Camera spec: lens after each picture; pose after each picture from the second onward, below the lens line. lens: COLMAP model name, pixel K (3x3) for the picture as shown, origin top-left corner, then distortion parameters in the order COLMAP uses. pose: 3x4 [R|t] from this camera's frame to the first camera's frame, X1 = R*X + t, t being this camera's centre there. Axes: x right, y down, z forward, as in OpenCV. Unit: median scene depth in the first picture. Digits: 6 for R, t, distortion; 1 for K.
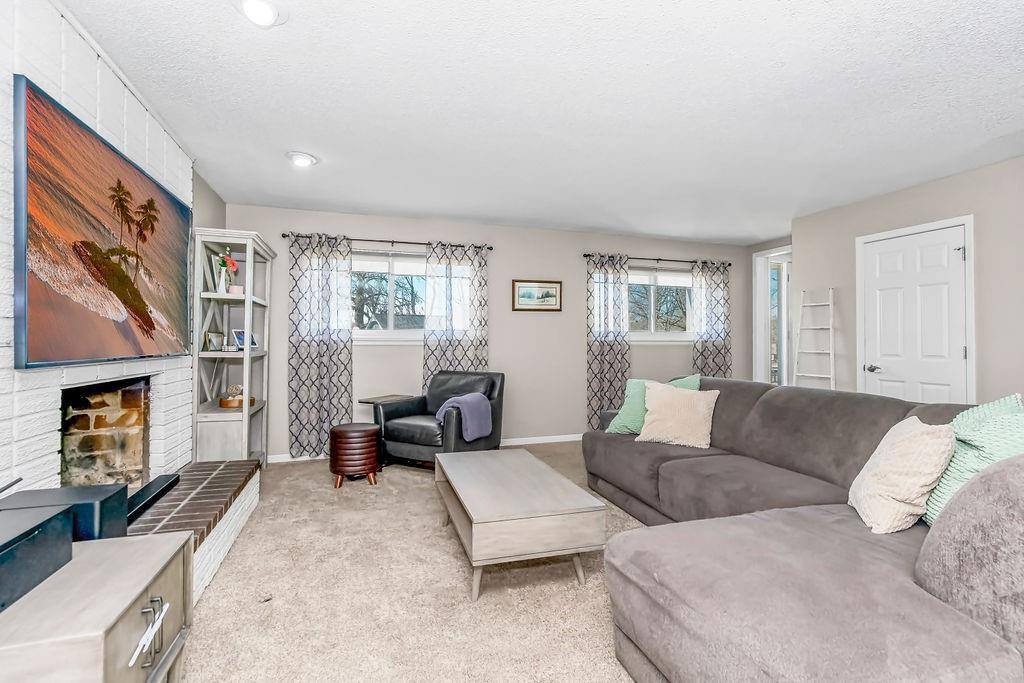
lens RADIAL K [[472.2, 0, 515.9], [0, 472.2, 338.1], [0, 0, 1]] dist [-0.011487, -0.000250]
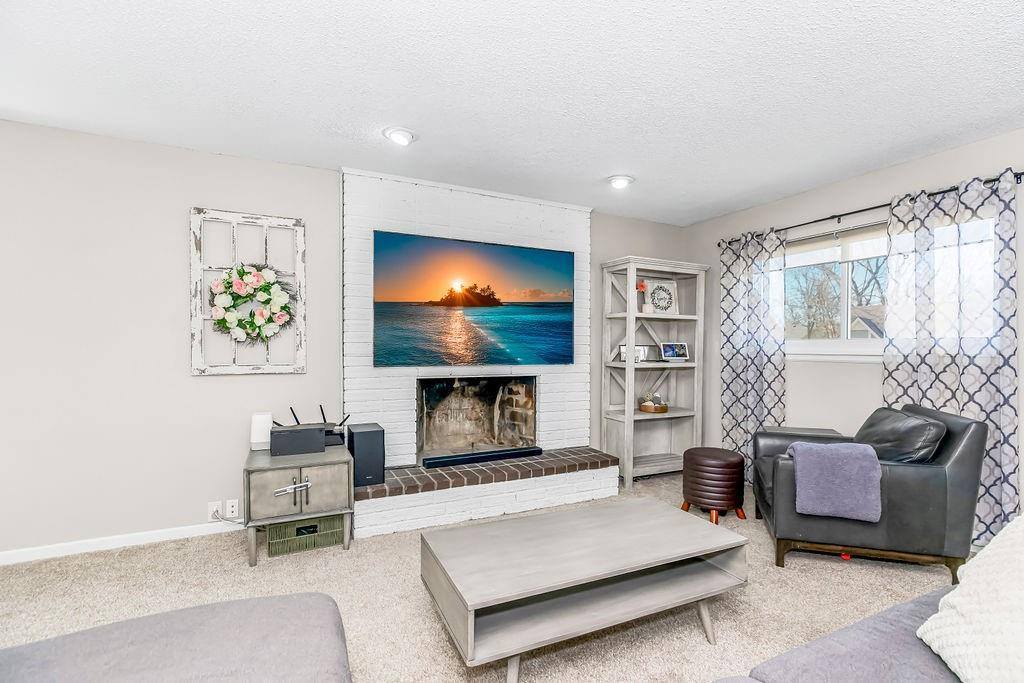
lens RADIAL K [[472.2, 0, 519.2], [0, 472.2, 346.2], [0, 0, 1]] dist [-0.011487, -0.000250]
pose [[0.136967, -0.000068, -0.990576, 0.663283], [0.001504, 0.999999, 0.000140, -0.015093], [0.990574, -0.001509, 0.136967, 0.742288]]
